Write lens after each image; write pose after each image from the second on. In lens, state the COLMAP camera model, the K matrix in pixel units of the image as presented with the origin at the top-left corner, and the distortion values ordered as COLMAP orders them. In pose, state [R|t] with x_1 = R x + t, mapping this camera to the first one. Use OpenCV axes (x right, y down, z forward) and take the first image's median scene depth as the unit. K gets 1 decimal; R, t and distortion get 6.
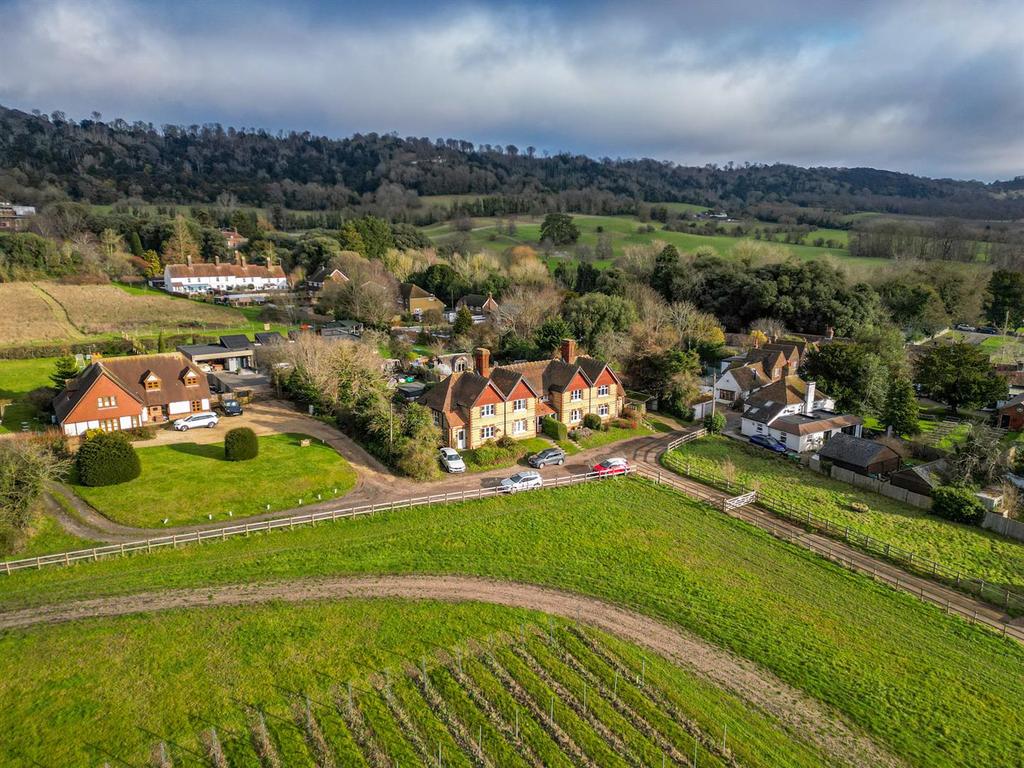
lens RADIAL K [[713.8, 0, 514.8], [0, 713.8, 383.9], [0, 0, 1]] dist [0.039311, -0.015700]
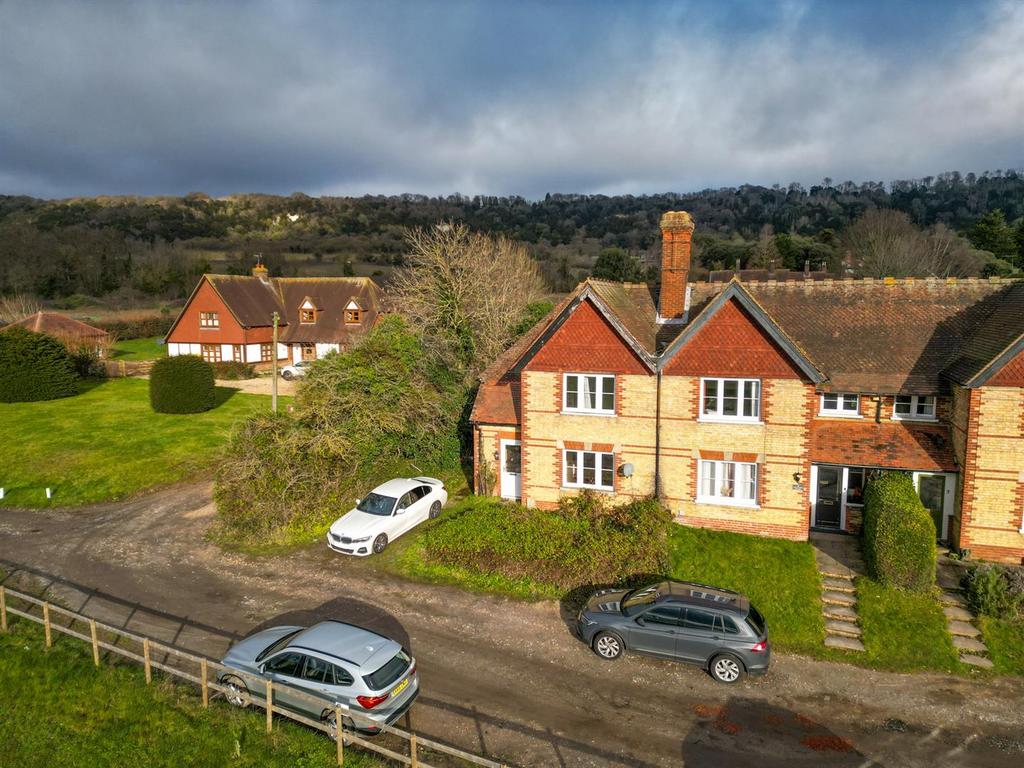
lens RADIAL K [[713.8, 0, 512.2], [0, 713.8, 381.1], [0, 0, 1]] dist [0.039311, -0.015700]
pose [[0.582554, 0.089592, -0.807839, 0.076133], [-0.172759, 0.984844, -0.015358, 0.017752], [0.794220, 0.148508, 0.589203, 0.334551]]
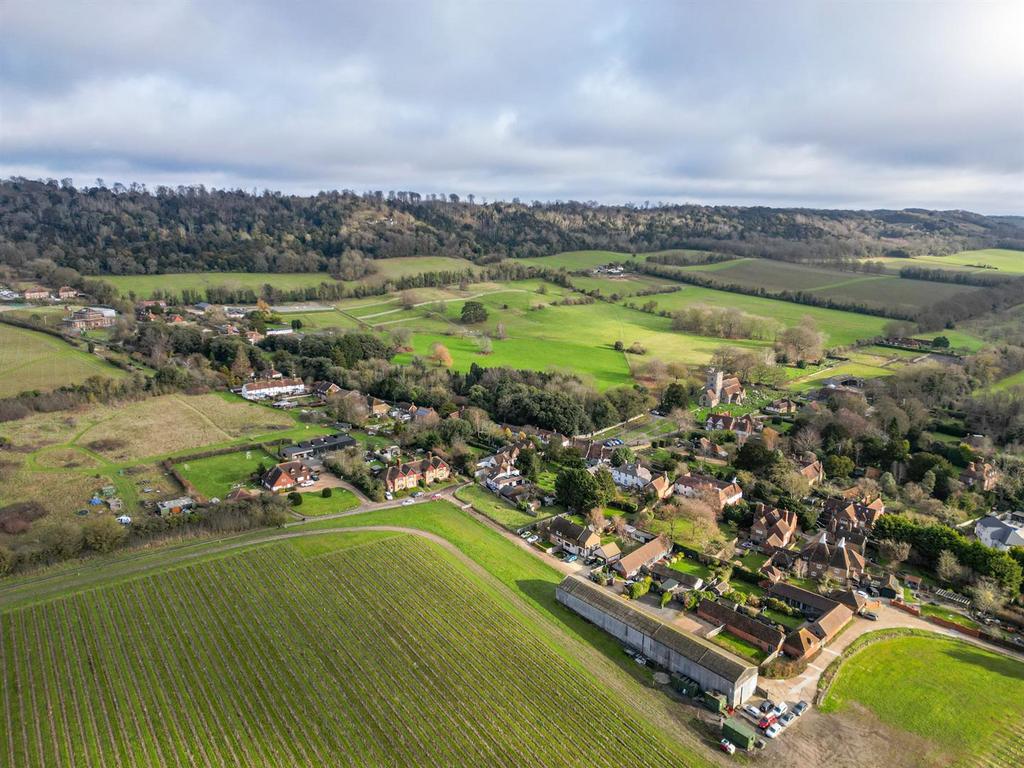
lens RADIAL K [[713.8, 0, 508.6], [0, 713.8, 383.0], [0, 0, 1]] dist [0.039311, -0.015700]
pose [[0.998627, -0.008296, 0.051732, 0.121274], [0.008073, 0.999957, 0.004522, -0.172211], [-0.051768, -0.004098, 0.998651, -0.947306]]
